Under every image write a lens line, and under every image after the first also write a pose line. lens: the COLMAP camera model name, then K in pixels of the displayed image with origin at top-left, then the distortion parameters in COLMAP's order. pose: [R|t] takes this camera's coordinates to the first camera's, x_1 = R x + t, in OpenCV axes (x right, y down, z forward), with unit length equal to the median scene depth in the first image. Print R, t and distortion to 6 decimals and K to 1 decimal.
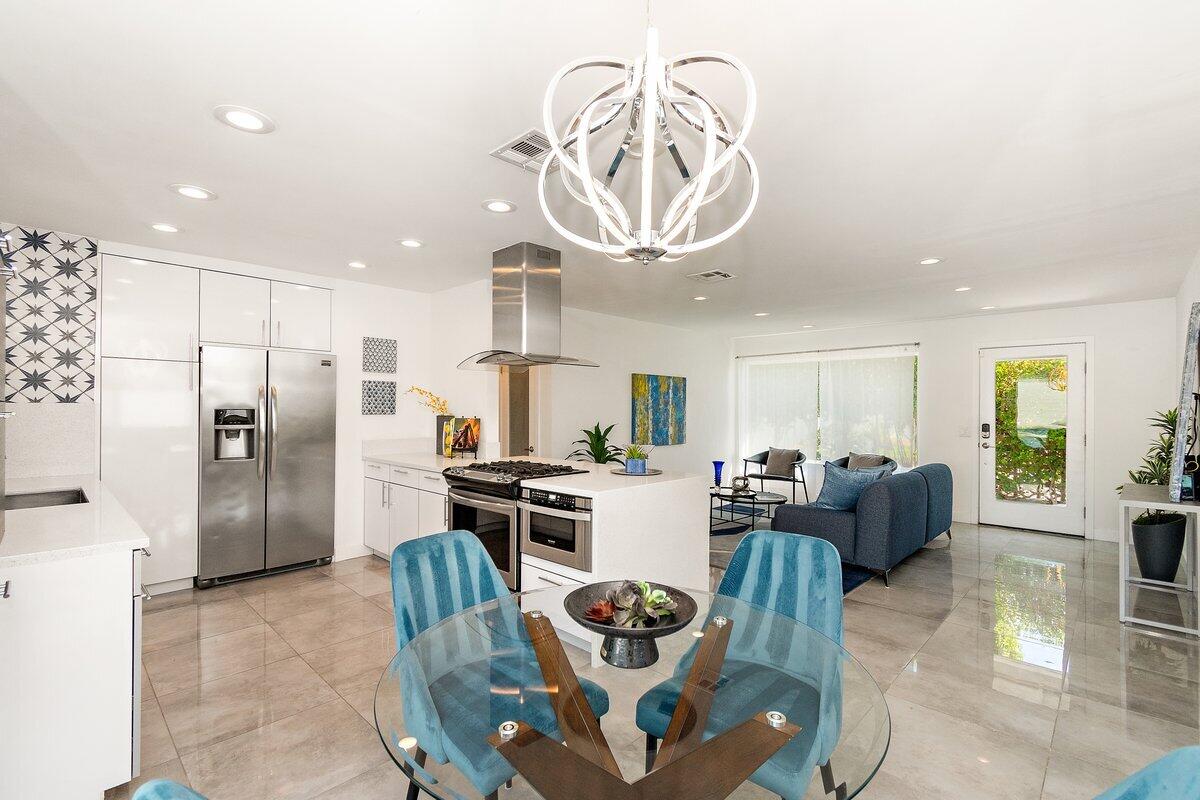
lens RADIAL K [[542.1, 0, 597.1], [0, 542.1, 408.1], [0, 0, 1]] dist [0.000302, 0.000174]
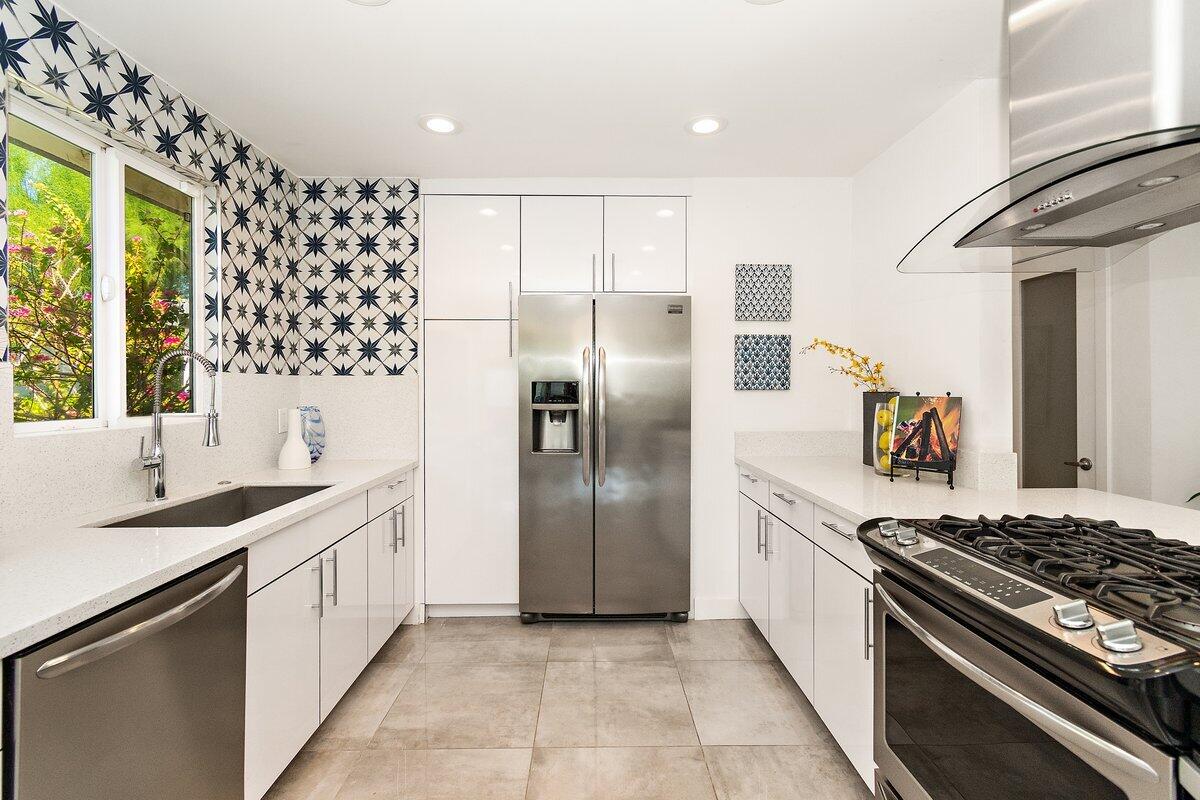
lens RADIAL K [[538.8, 0, 599.0], [0, 538.8, 388.8], [0, 0, 1]] dist [0.012724, -0.000016]
pose [[0.706587, -0.005493, -0.707605, -0.113741], [0.005781, 0.999981, -0.001989, 0.011532], [0.707603, -0.002685, 0.706605, 0.485097]]
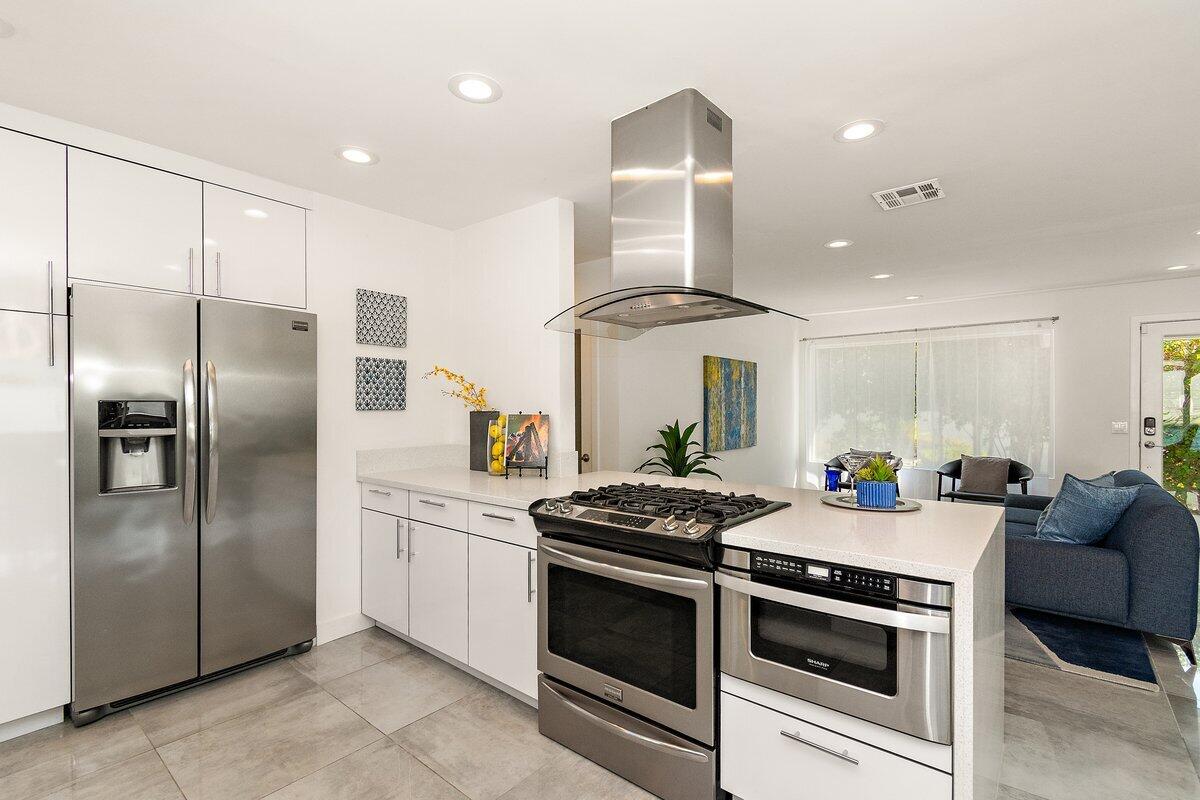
lens RADIAL K [[545.4, 0, 594.1], [0, 545.4, 411.2], [0, 0, 1]] dist [-0.000388, -0.000466]
pose [[0.996957, -0.007615, 0.077586, -0.218000], [0.006996, 0.999942, 0.008247, 0.010118], [-0.077644, -0.007679, 0.996952, 0.361200]]
